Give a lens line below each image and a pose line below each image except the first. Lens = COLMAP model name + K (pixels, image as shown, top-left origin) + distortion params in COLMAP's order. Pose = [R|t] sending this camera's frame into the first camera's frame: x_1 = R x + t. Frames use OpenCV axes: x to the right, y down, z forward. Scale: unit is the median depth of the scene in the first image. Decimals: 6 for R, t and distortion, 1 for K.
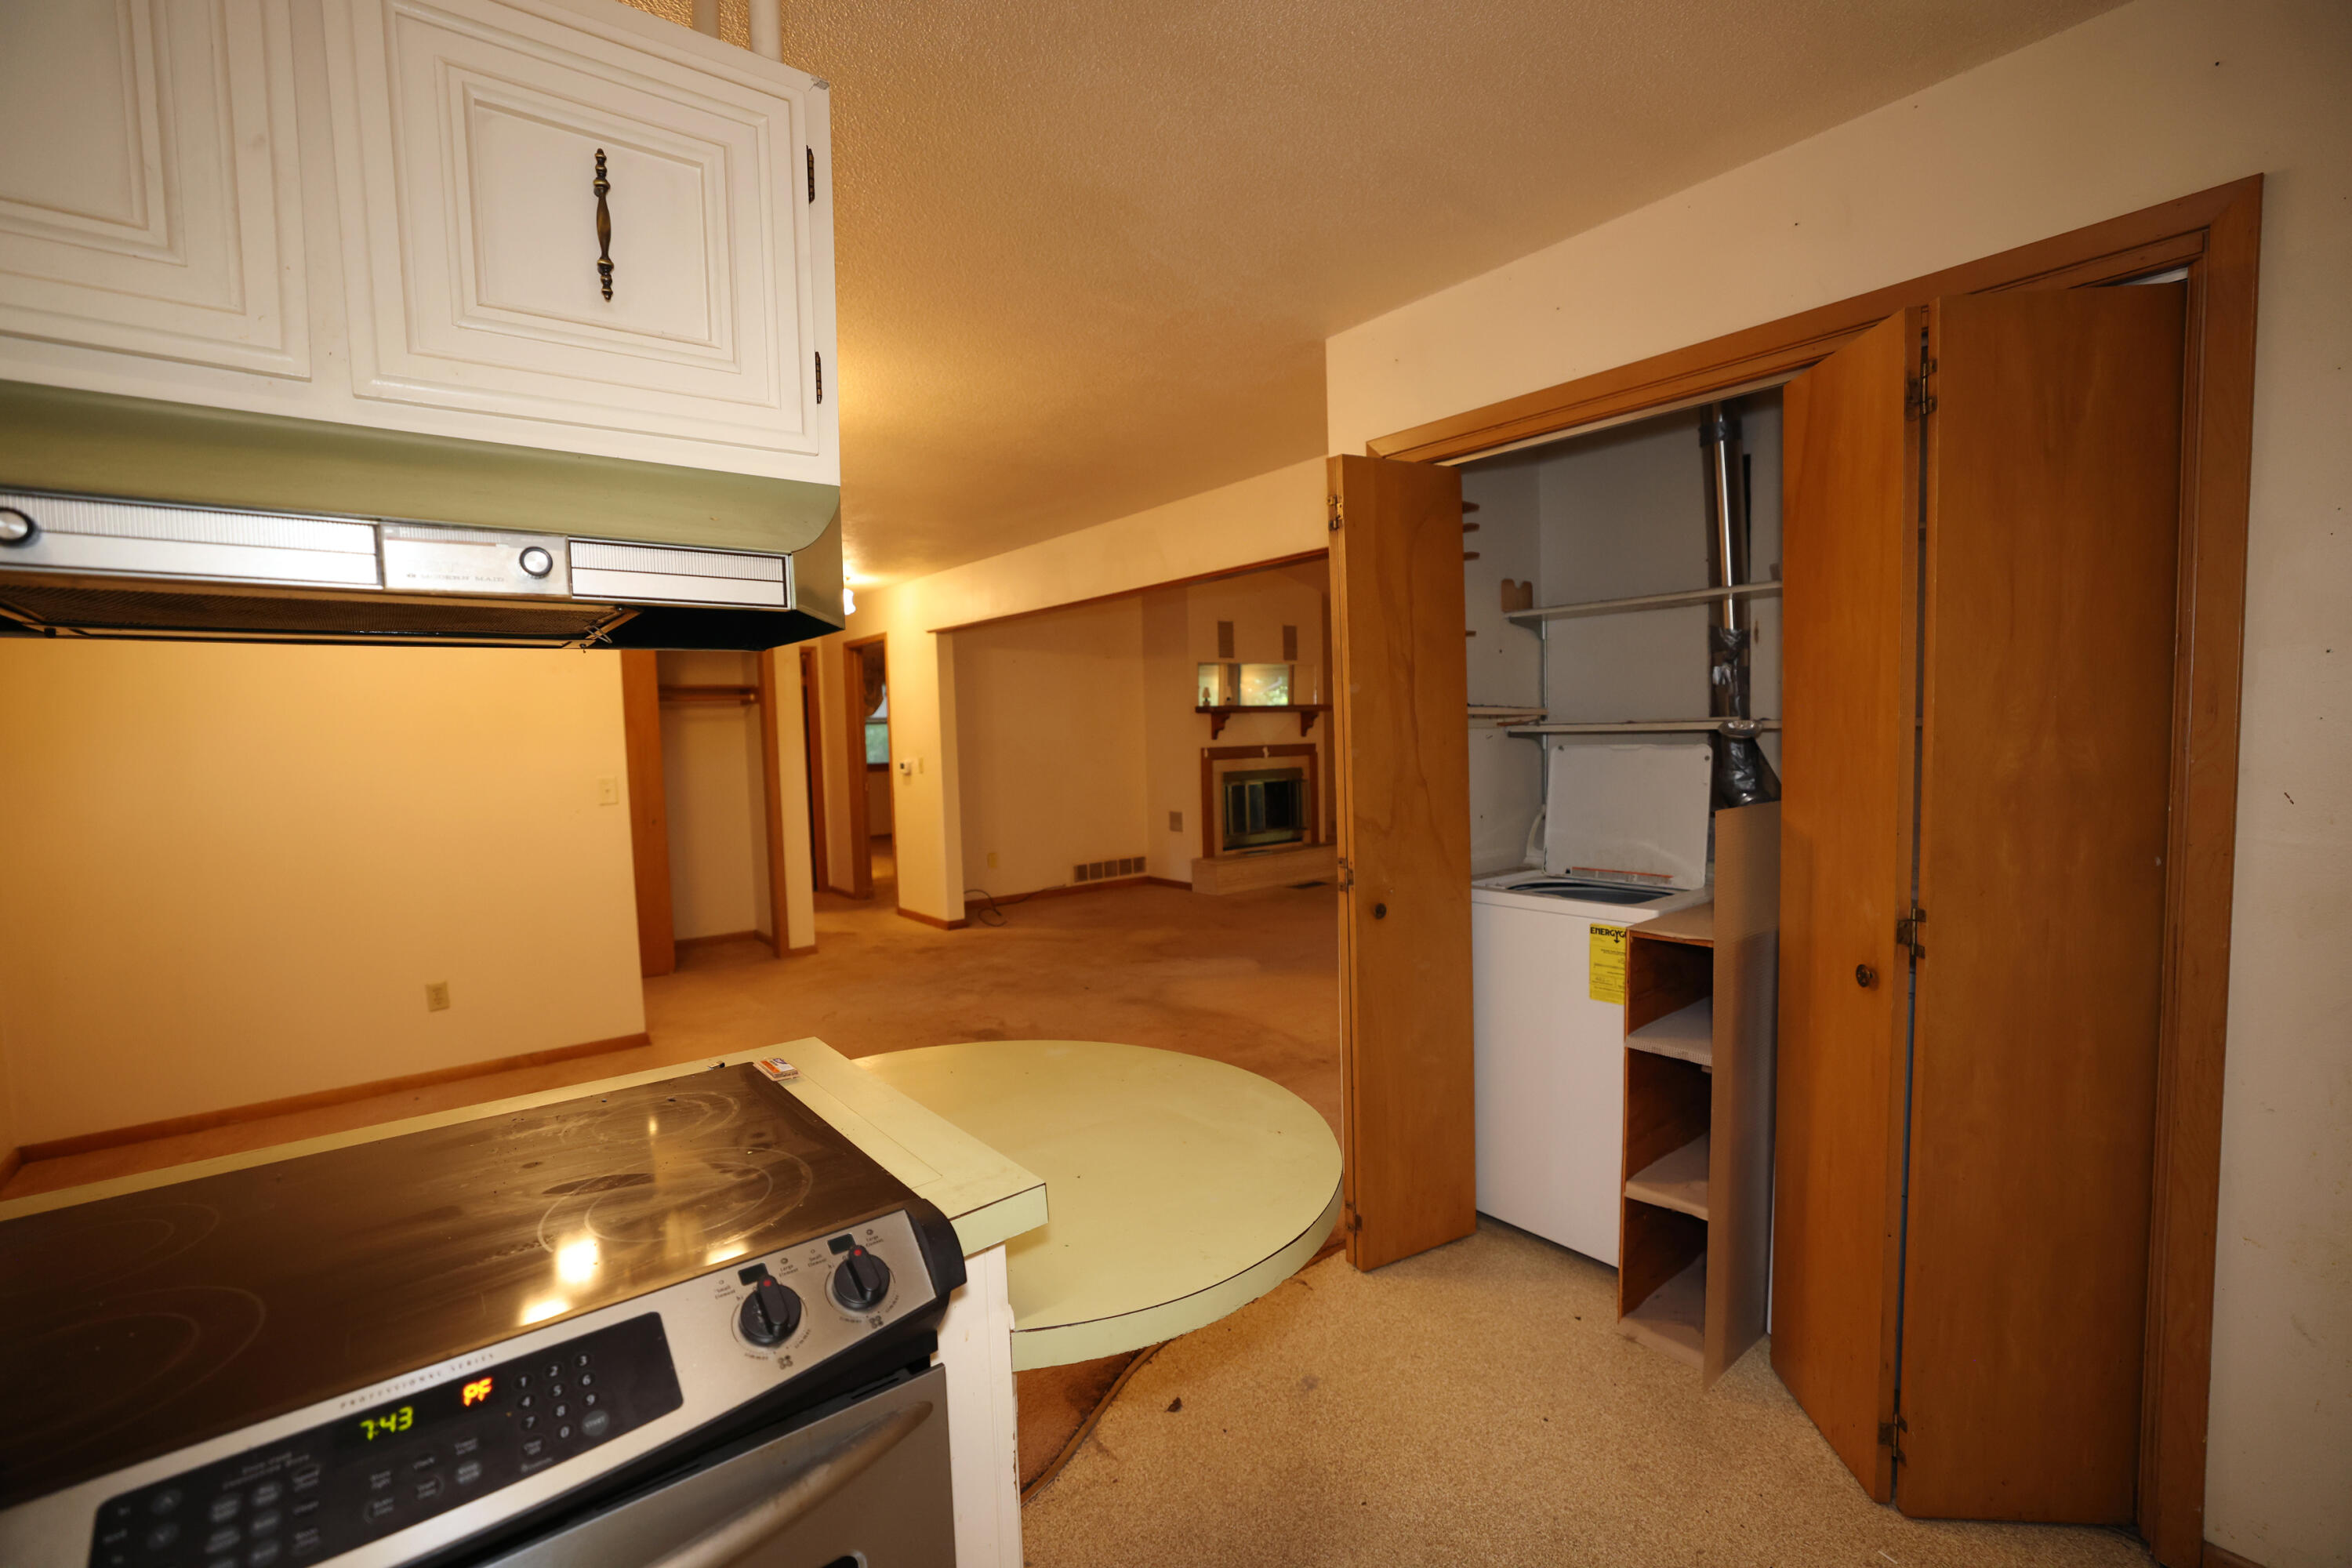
lens RADIAL K [[1003.7, 0, 1169.4], [0, 1003.7, 791.3], [0, 0, 1]] dist [-0.049401, 0.017119]
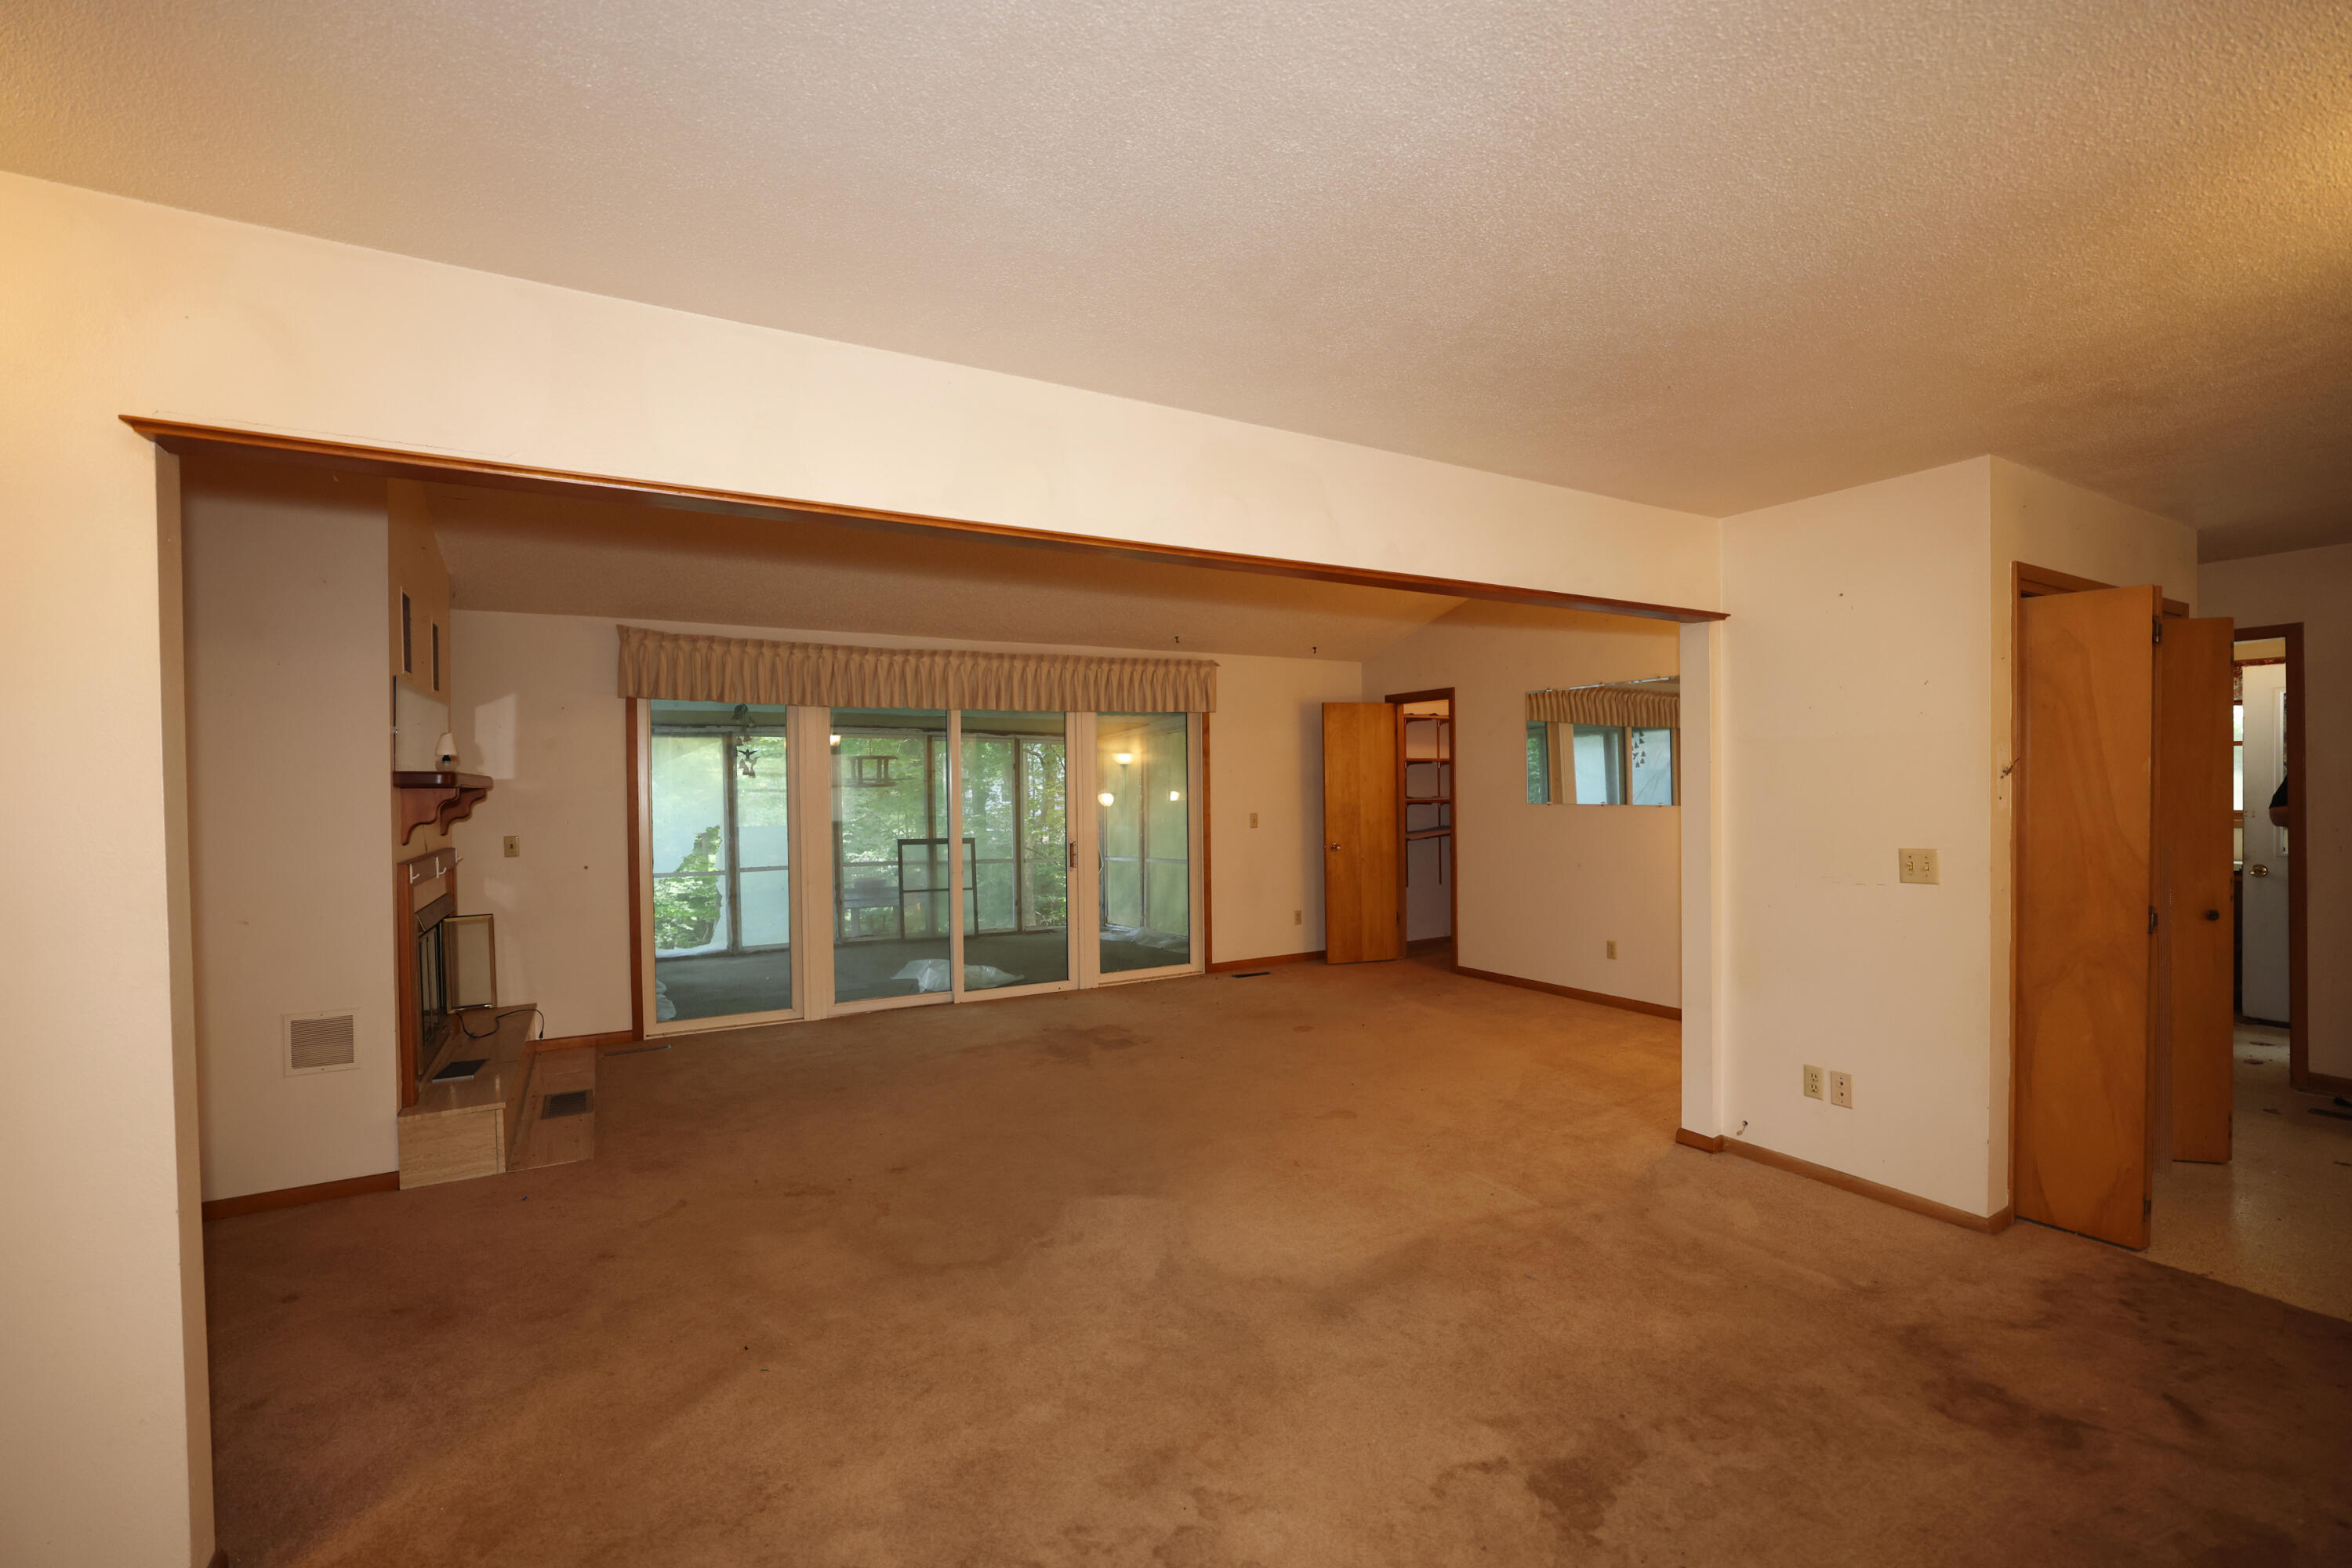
lens RADIAL K [[1003.7, 0, 1169.4], [0, 1003.7, 791.3], [0, 0, 1]] dist [-0.049401, 0.017119]
pose [[0.150659, 0.020913, 0.988365, -0.350778], [0.071587, 0.996921, -0.032007, -0.036593], [-0.985990, 0.075576, 0.148698, 0.585344]]
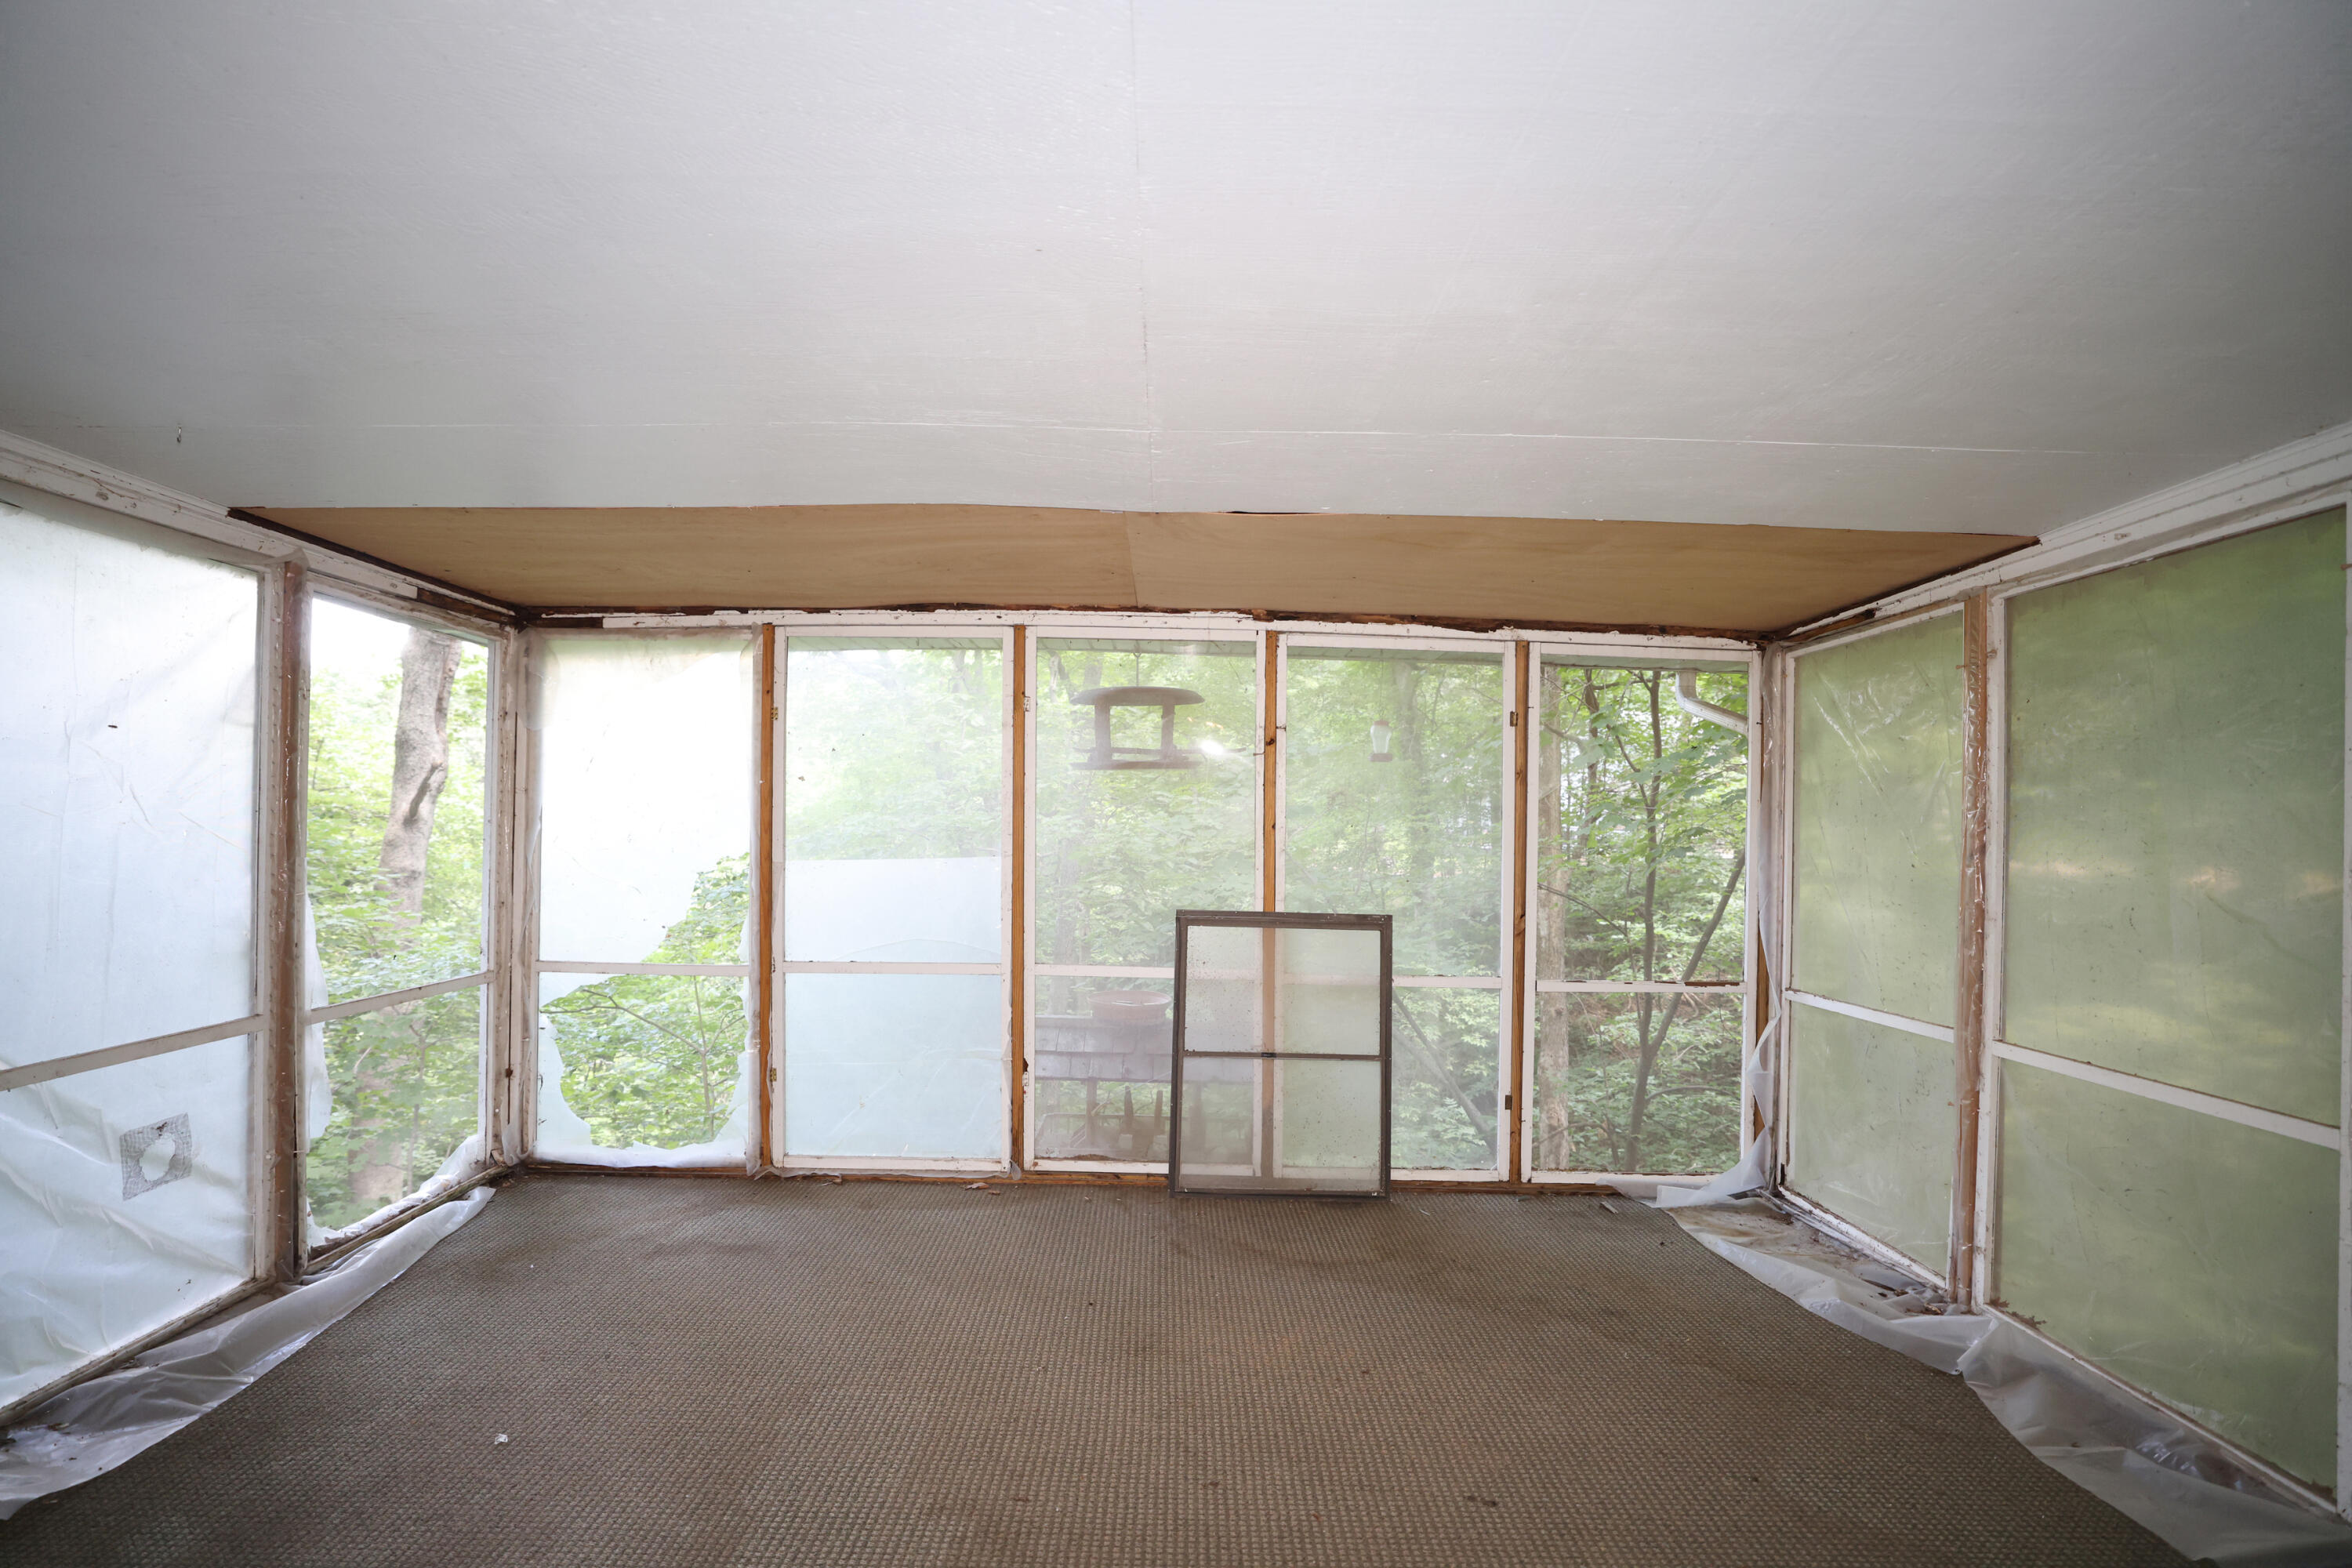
lens RADIAL K [[1003.7, 0, 1169.4], [0, 1003.7, 791.3], [0, 0, 1]] dist [-0.049401, 0.017119]
pose [[0.618993, 0.034816, 0.784624, 0.450472], [0.022298, 0.997835, -0.061868, -0.066917], [-0.785080, 0.055791, 0.616877, 0.818872]]
